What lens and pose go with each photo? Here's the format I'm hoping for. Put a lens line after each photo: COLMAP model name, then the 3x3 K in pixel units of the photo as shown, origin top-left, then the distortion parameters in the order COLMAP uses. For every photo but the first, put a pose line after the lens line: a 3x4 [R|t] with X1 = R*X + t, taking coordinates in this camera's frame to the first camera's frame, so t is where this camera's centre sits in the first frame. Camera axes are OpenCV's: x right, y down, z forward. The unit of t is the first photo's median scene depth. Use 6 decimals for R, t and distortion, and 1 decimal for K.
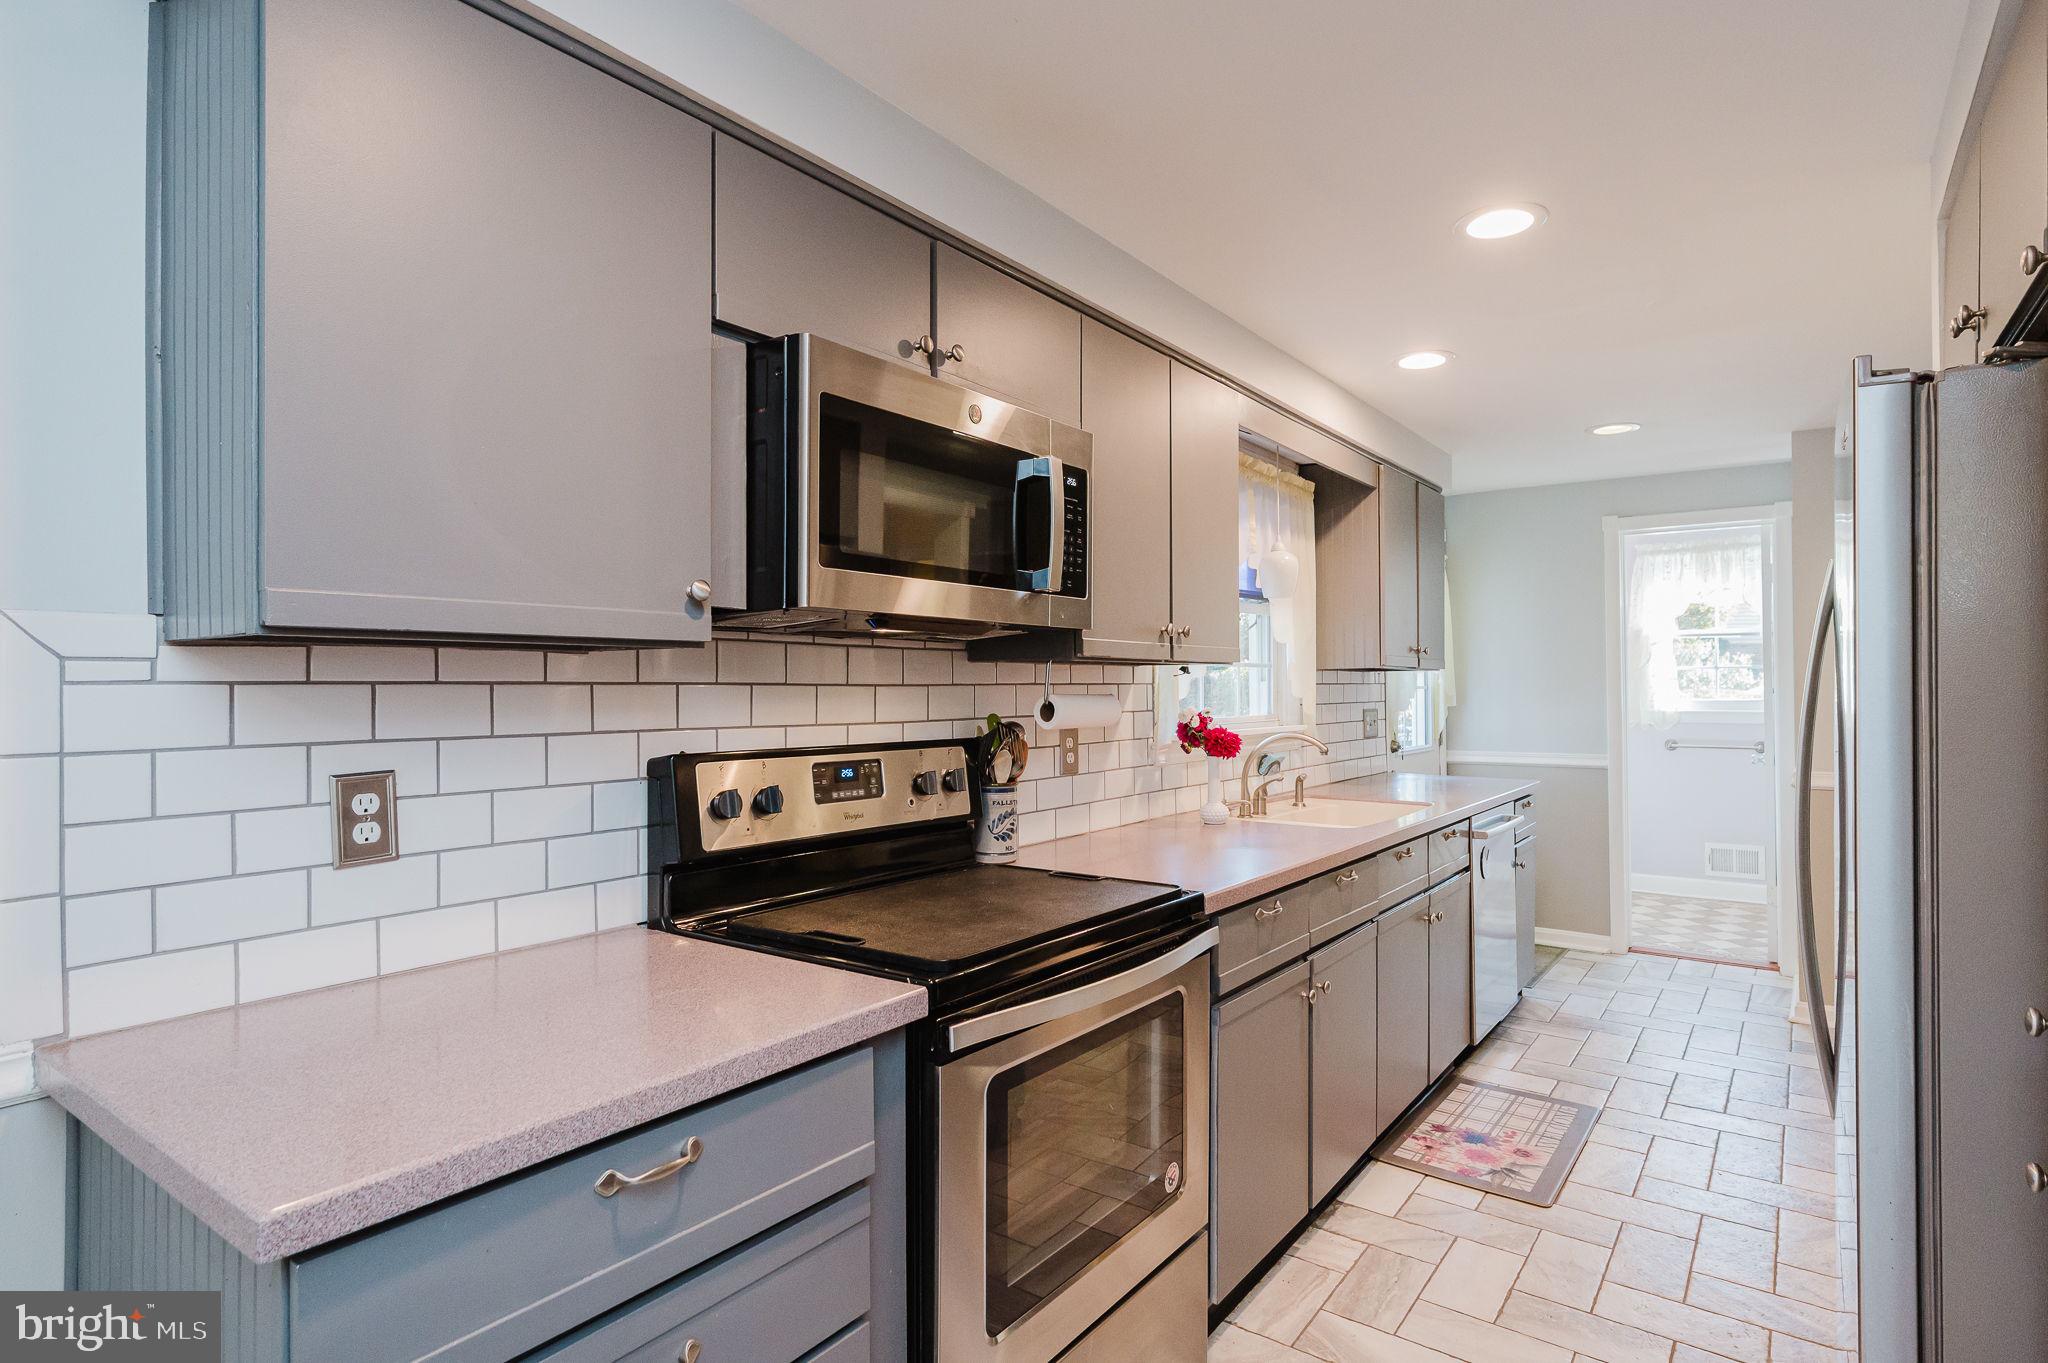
lens RADIAL K [[1073.6, 0, 1024.0], [0, 1073.6, 681.5], [0, 0, 1]] dist [0.018106, 0.000366]
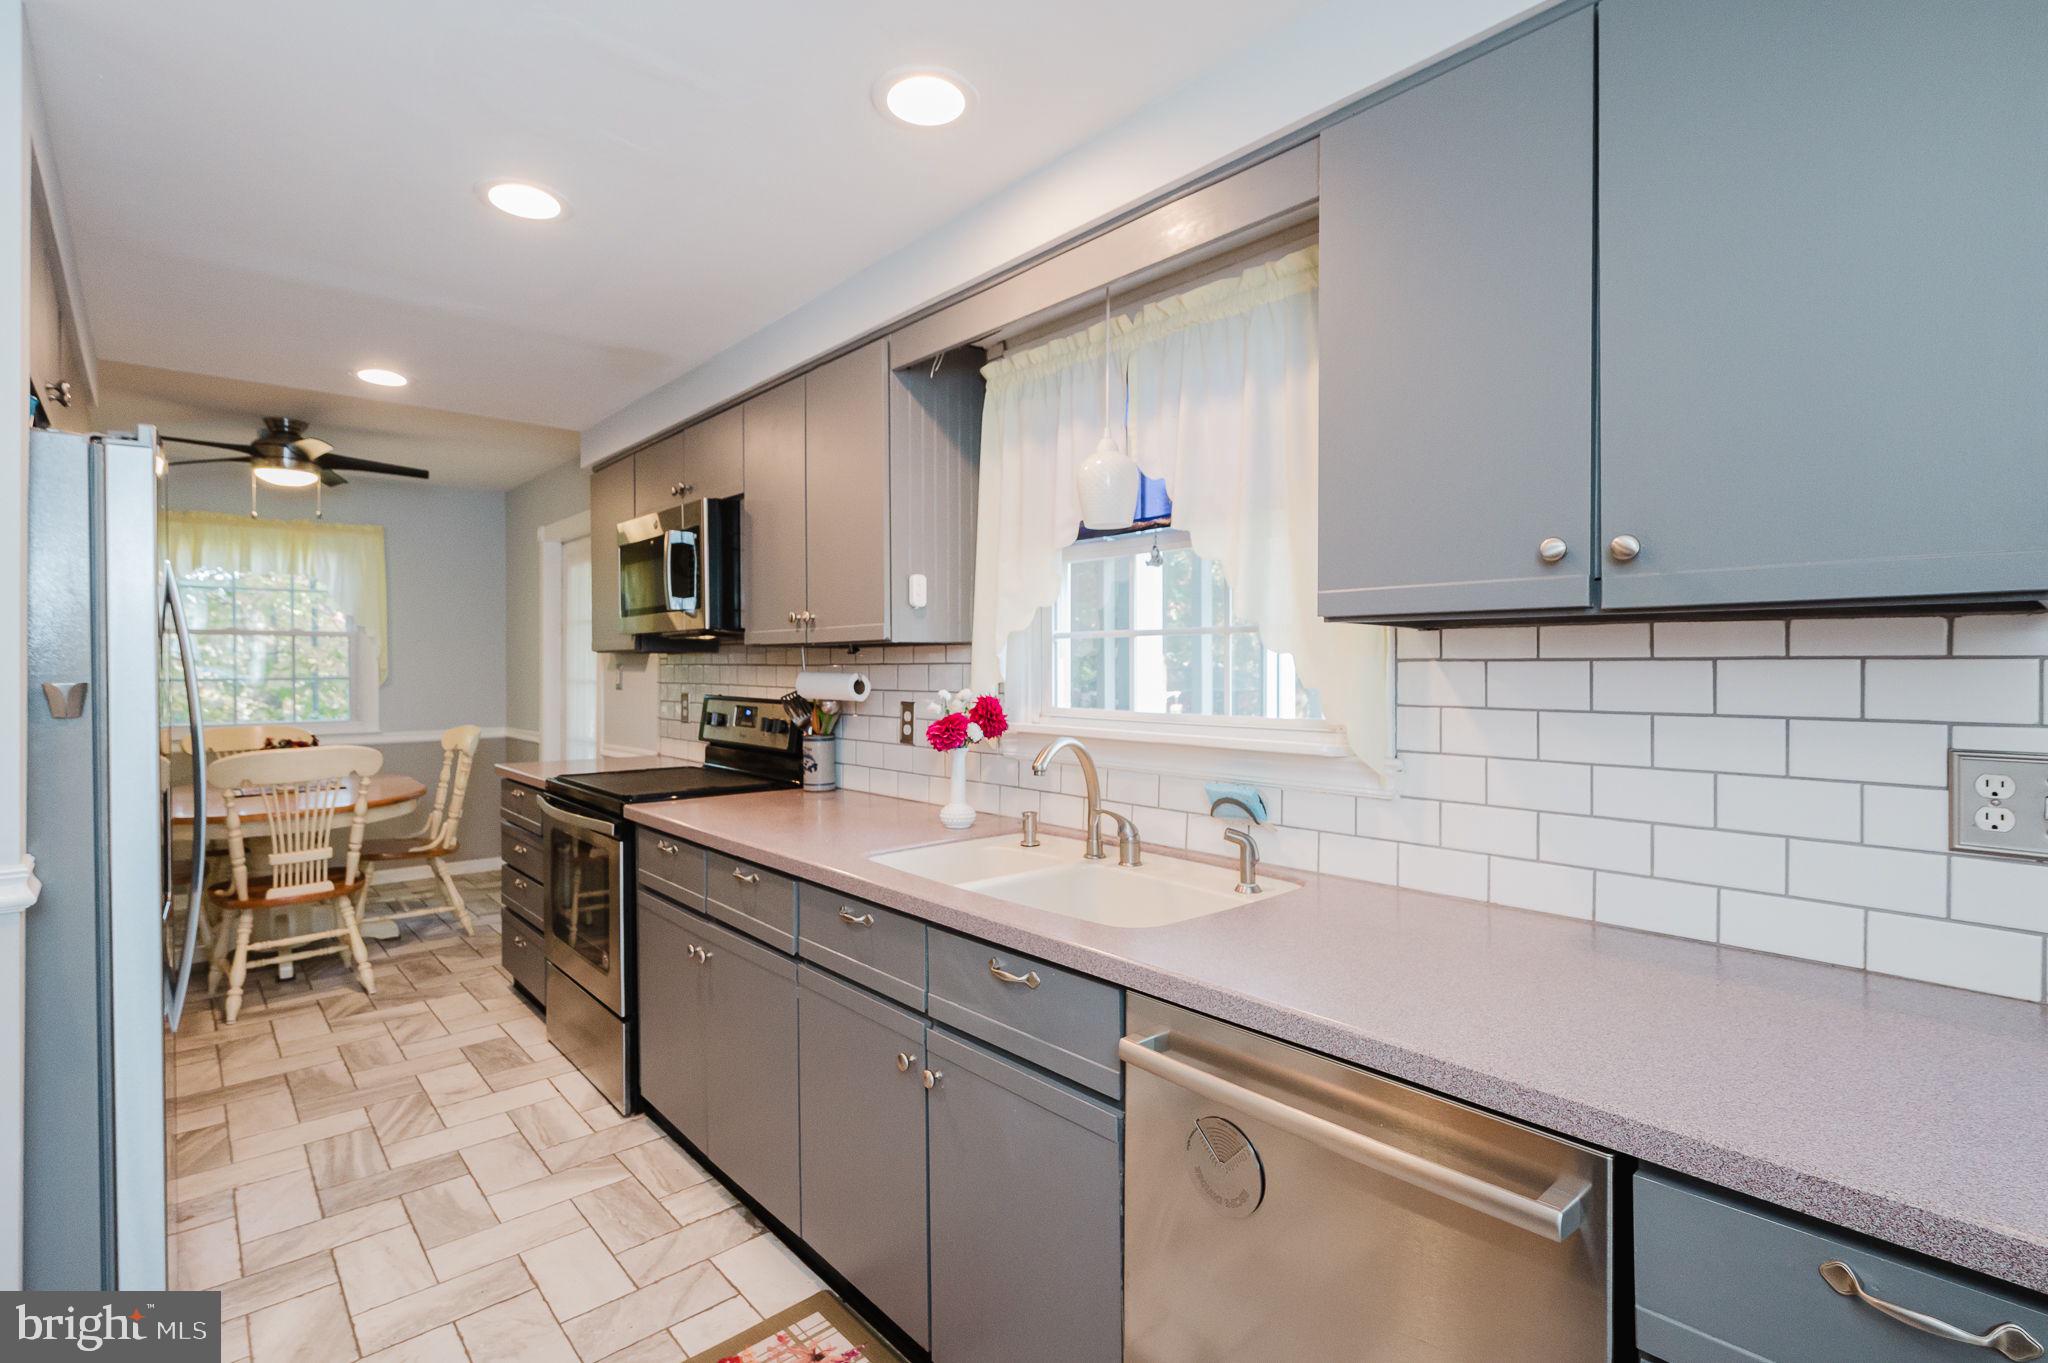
lens RADIAL K [[920.0, 0, 1028.3], [0, 920.0, 668.8], [0, 0, 1]] dist [-0.000016, -0.000117]
pose [[-0.184125, 0.007029, -0.982878, 1.060470], [0.007420, 0.999956, 0.005761, 0.003583], [0.982875, -0.006232, -0.184169, 1.431624]]
